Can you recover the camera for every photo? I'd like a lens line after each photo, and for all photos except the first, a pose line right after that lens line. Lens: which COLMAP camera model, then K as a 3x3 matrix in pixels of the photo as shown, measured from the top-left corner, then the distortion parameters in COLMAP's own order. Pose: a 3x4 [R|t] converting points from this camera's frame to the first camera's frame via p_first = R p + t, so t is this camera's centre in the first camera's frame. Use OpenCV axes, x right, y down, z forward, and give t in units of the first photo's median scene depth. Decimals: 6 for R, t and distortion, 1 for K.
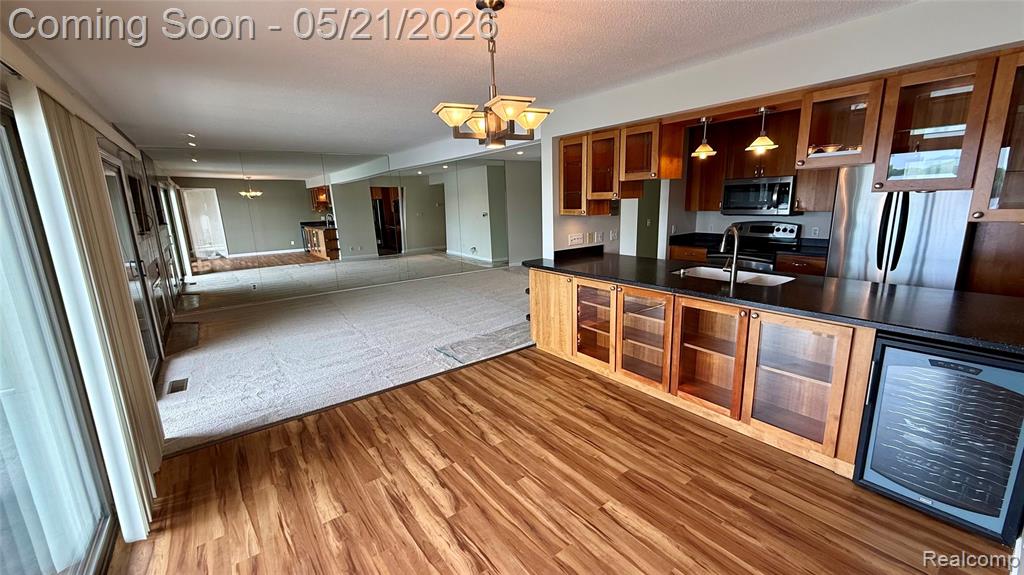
lens RADIAL K [[410.8, 0, 509.1], [0, 410.8, 288.7], [0, 0, 1]] dist [-0.000206, -0.000302]
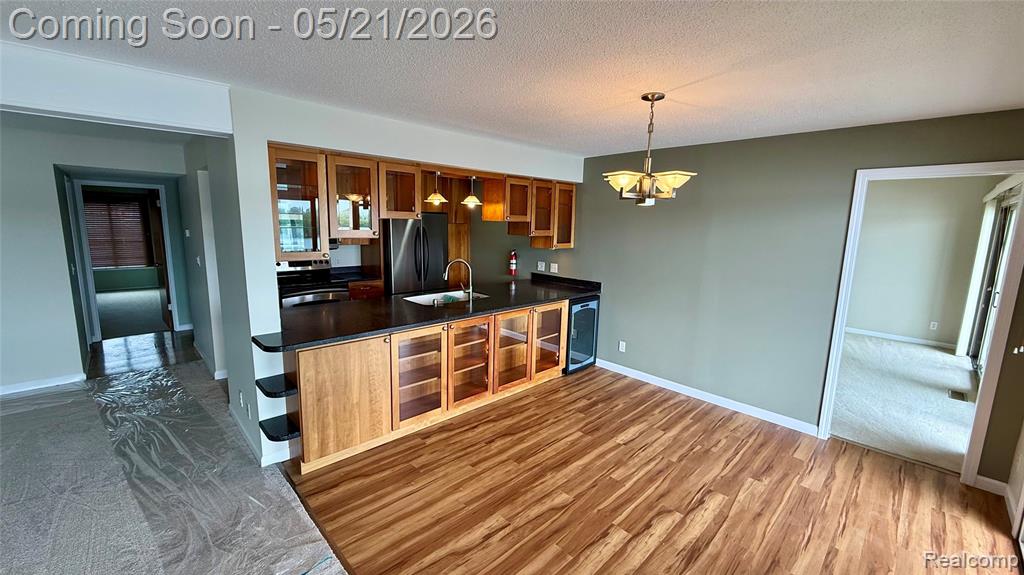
lens RADIAL K [[410.8, 0, 513.6], [0, 410.8, 286.2], [0, 0, 1]] dist [-0.000206, -0.000302]
pose [[-0.139225, -0.126216, 0.982184, -0.740801], [0.192491, 0.969476, 0.151869, -0.221386], [-0.971372, 0.210205, -0.110680, 0.943562]]
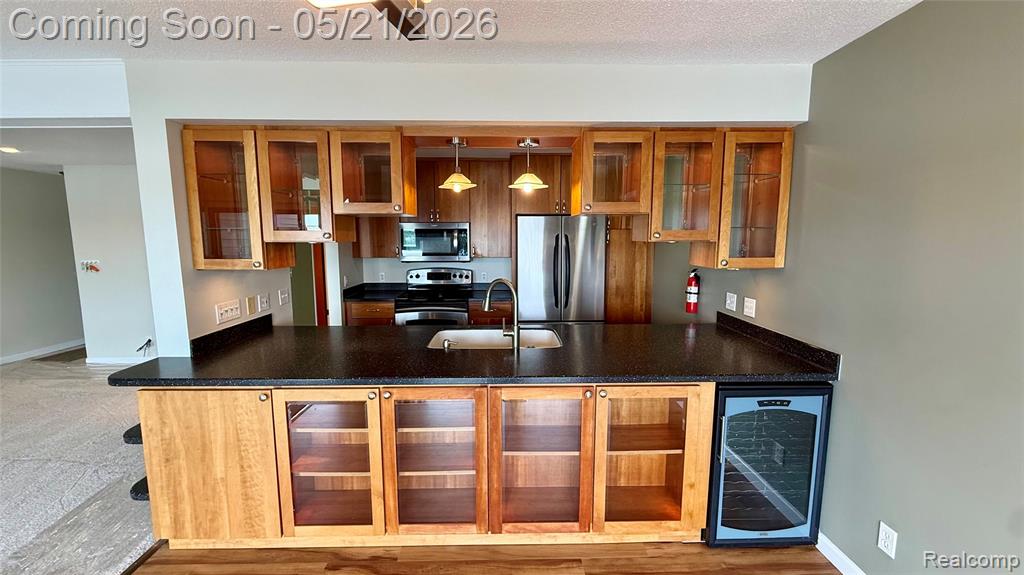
lens RADIAL K [[410.8, 0, 512.3], [0, 410.8, 286.9], [0, 0, 1]] dist [-0.000206, -0.000302]
pose [[0.576583, -0.069840, 0.814048, -0.093367], [0.156895, 0.987262, -0.026427, -0.106829], [-0.801833, 0.142958, 0.580196, 0.495836]]
